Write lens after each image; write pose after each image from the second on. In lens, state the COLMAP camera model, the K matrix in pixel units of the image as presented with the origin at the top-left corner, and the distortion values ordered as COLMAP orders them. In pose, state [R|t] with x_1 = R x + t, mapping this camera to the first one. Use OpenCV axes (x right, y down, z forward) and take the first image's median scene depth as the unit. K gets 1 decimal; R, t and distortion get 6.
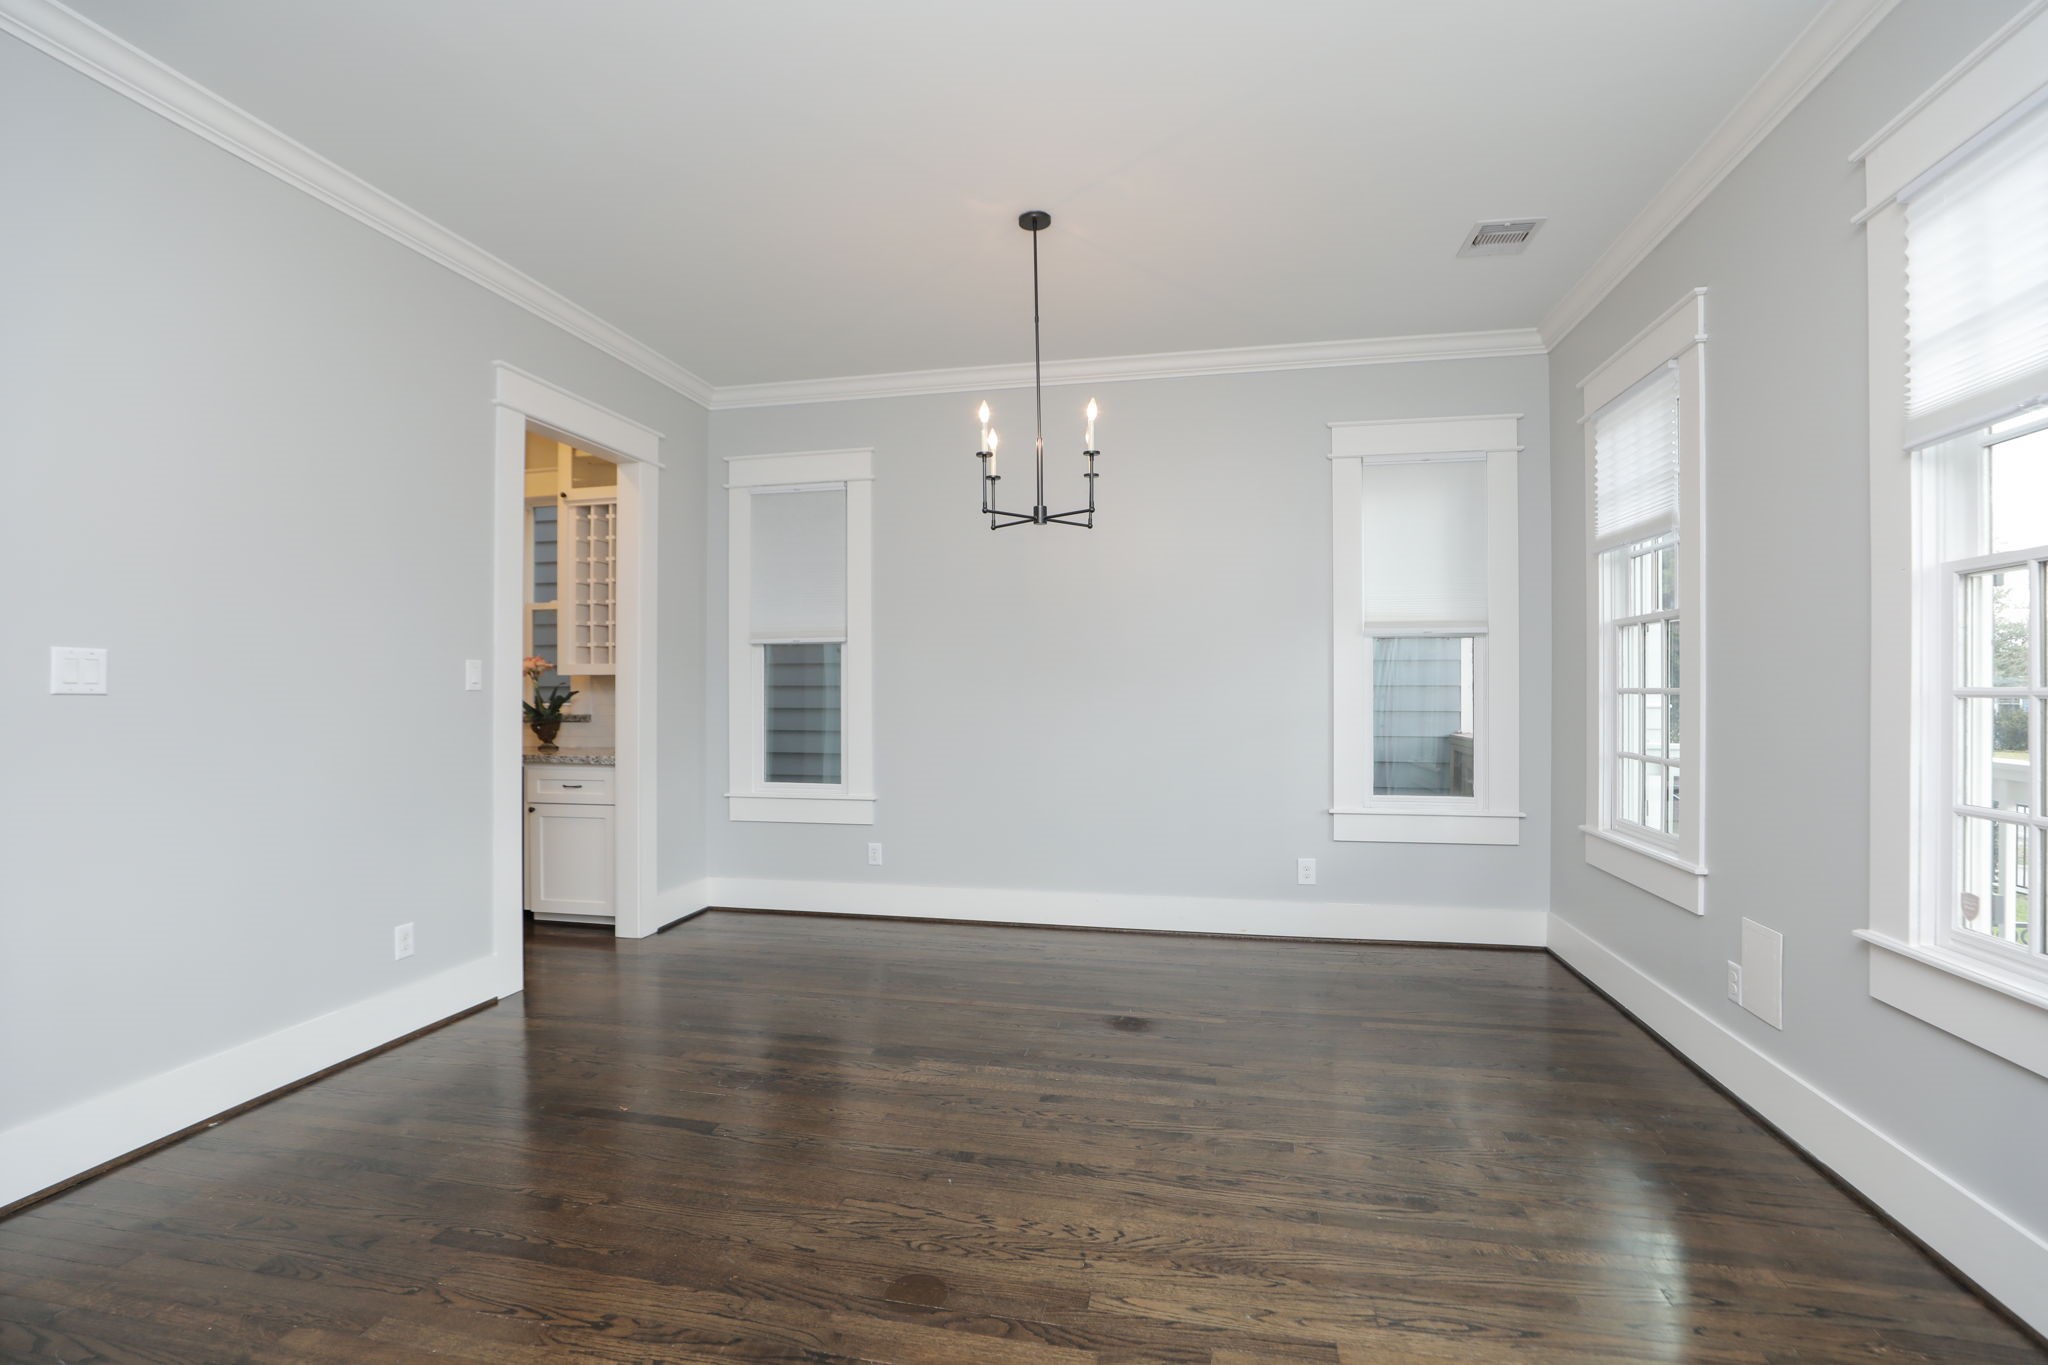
lens RADIAL K [[939.8, 0, 1013.5], [0, 939.8, 683.0], [0, 0, 1]] dist [-0.028082, 0.000261]
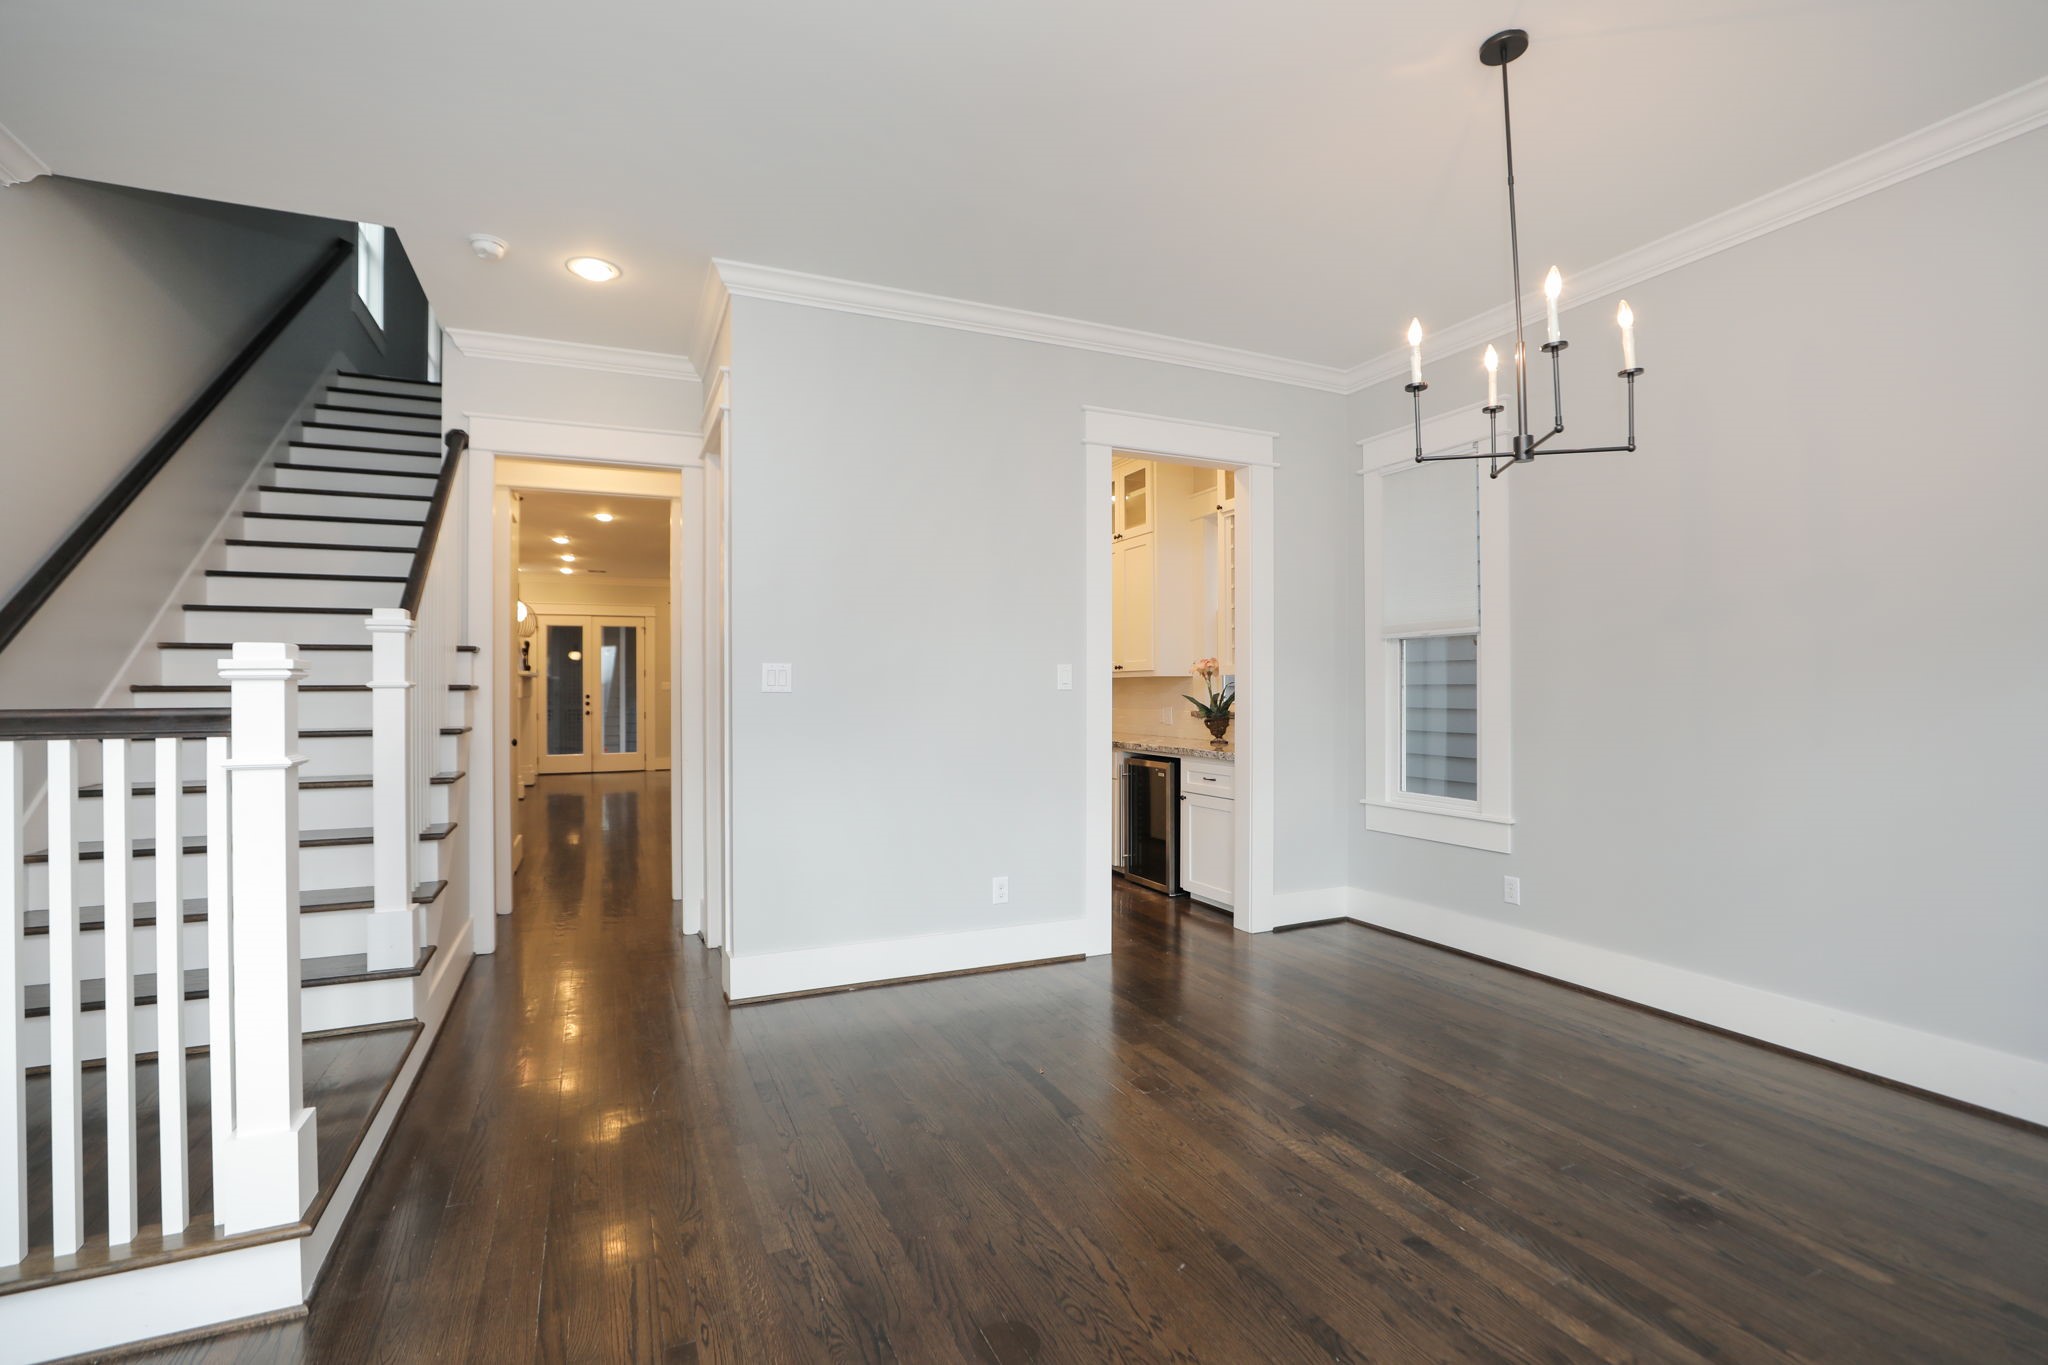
lens RADIAL K [[937.8, 0, 1030.0], [0, 937.8, 684.4], [0, 0, 1]] dist [-0.045447, 0.014994]
pose [[0.592366, -0.002709, -0.805664, 0.349887], [0.006408, 0.999979, 0.001349, -0.001126], [0.805643, -0.005962, 0.592371, 0.256462]]
